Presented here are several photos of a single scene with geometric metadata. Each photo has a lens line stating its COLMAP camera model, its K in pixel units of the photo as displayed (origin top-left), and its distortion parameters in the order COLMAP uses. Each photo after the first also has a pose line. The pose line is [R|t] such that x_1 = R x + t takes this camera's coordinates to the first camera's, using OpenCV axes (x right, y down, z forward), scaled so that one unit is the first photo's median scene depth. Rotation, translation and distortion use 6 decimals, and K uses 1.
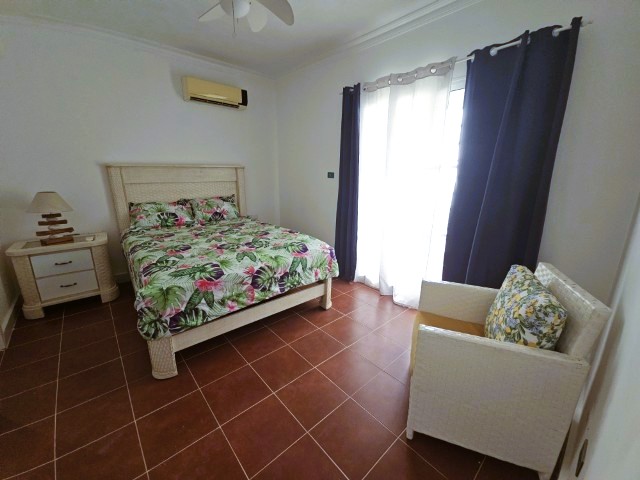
lens RADIAL K [[260.7, 0, 322.1], [0, 260.7, 240.1], [0, 0, 1]] dist [0.012047, -0.009652]
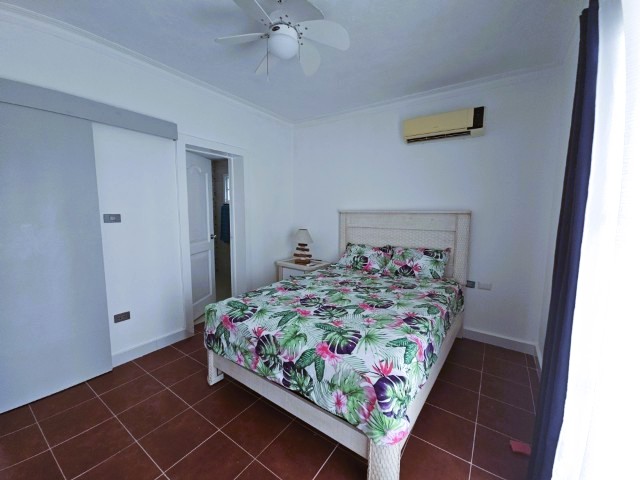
lens RADIAL K [[260.7, 0, 322.1], [0, 260.7, 240.1], [0, 0, 1]] dist [0.012047, -0.009652]
pose [[0.236379, 0.098249, -0.966681, 0.463565], [-0.254732, 0.966344, 0.035926, -0.208911], [0.937676, 0.237753, 0.253451, 0.737945]]
